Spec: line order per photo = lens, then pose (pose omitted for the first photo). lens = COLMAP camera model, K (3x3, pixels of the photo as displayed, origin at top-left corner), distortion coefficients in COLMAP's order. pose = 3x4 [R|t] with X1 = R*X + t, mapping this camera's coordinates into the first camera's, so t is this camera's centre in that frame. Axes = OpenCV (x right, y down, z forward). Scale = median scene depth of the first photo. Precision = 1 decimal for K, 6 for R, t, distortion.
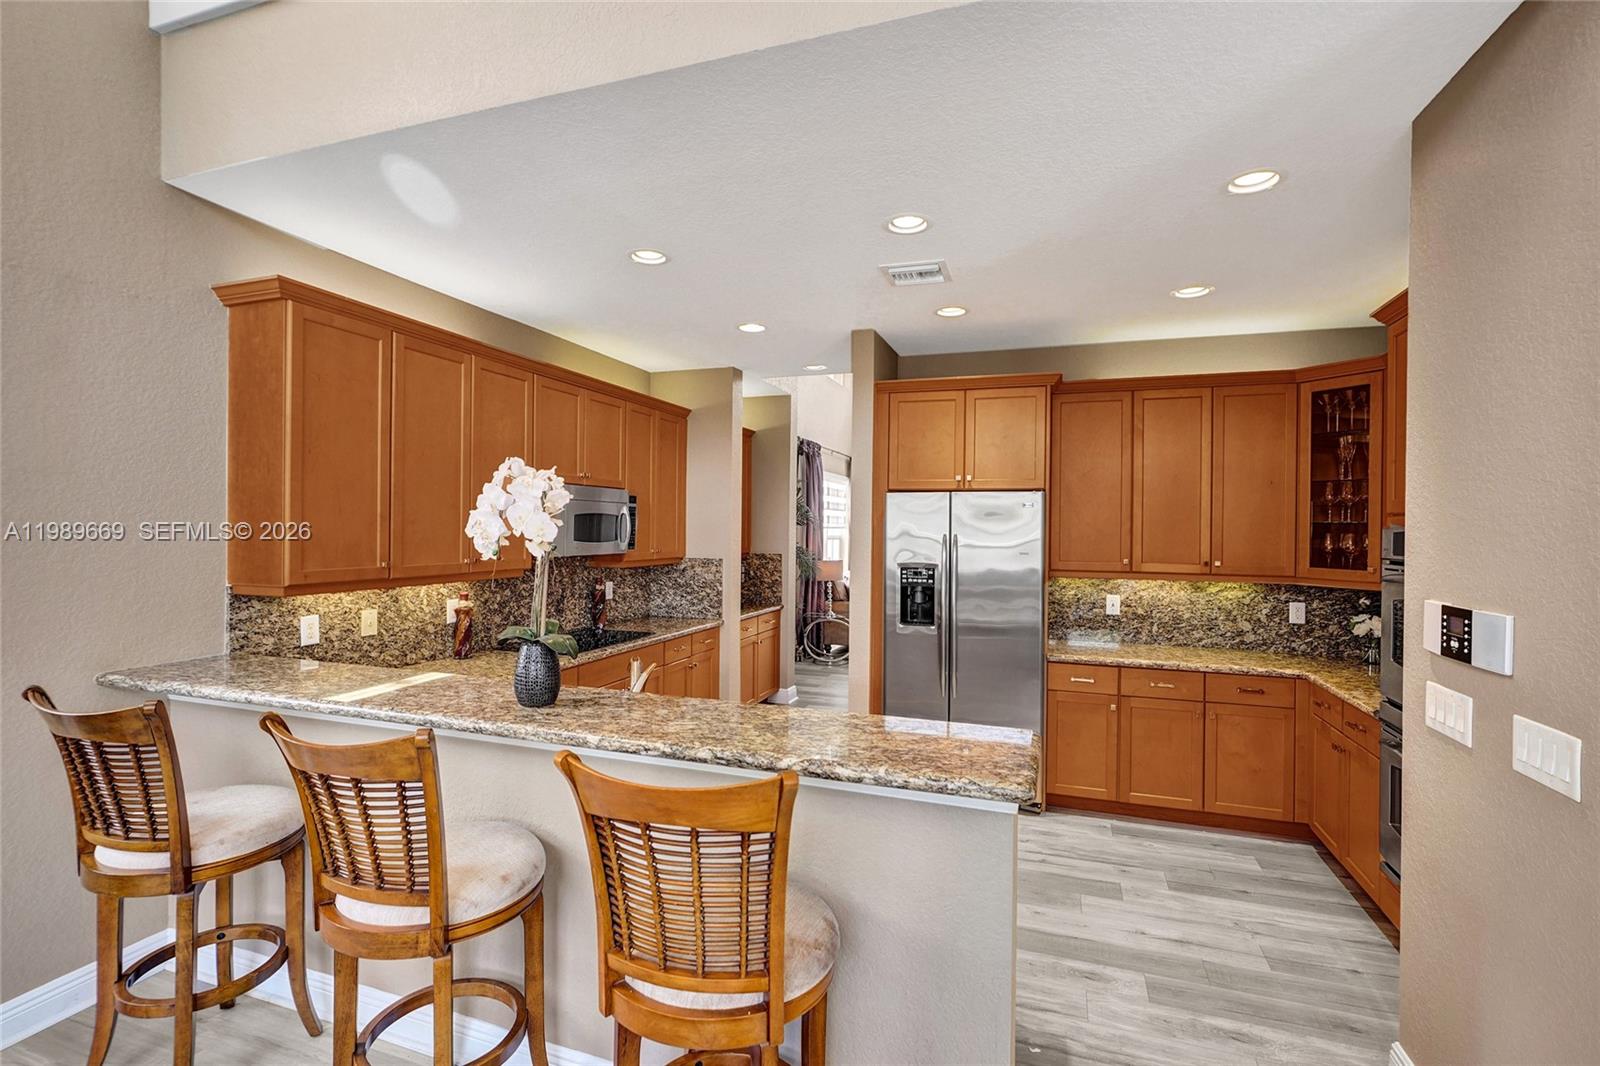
lens RADIAL K [[736.4, 0, 795.6], [0, 736.4, 525.1], [0, 0, 1]] dist [-0.000676, -0.000114]
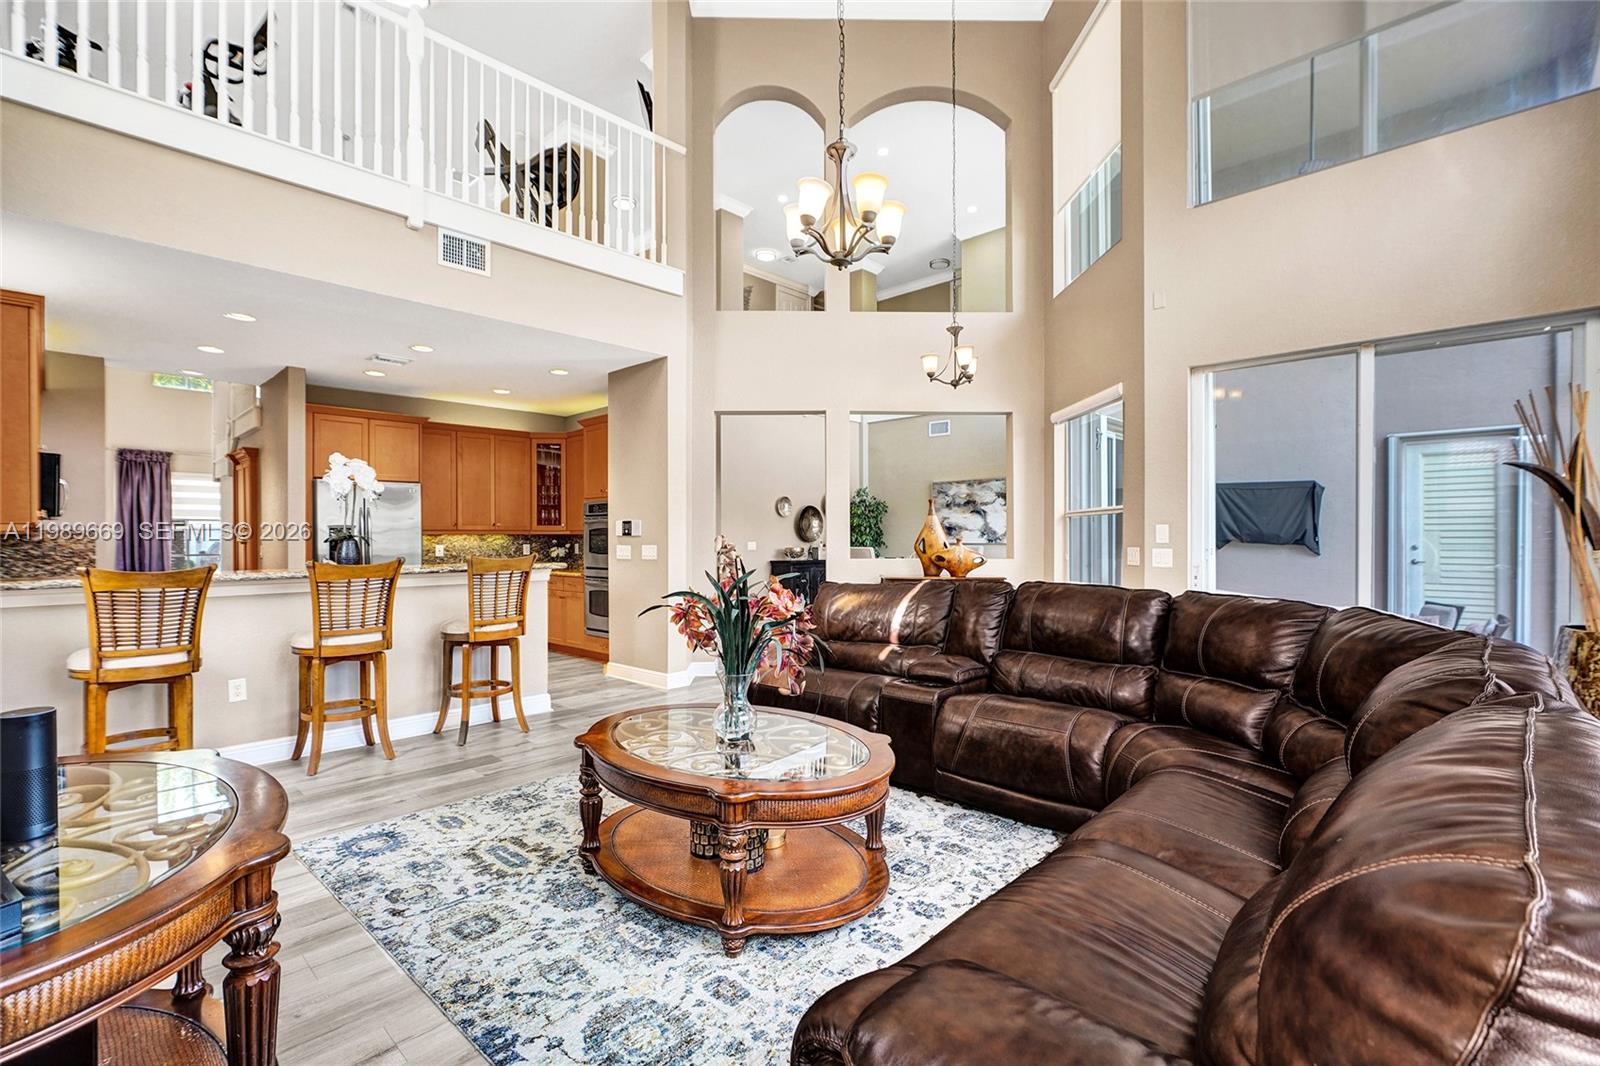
lens RADIAL K [[710.2, 0, 811.6], [0, 710.2, 537.9], [0, 0, 1]] dist [-0.001065, -0.000127]
pose [[0.385813, -0.016479, 0.922430, -0.850539], [0.009525, 0.999858, 0.013878, 0.067913], [-0.922528, 0.003432, 0.385915, -0.508913]]
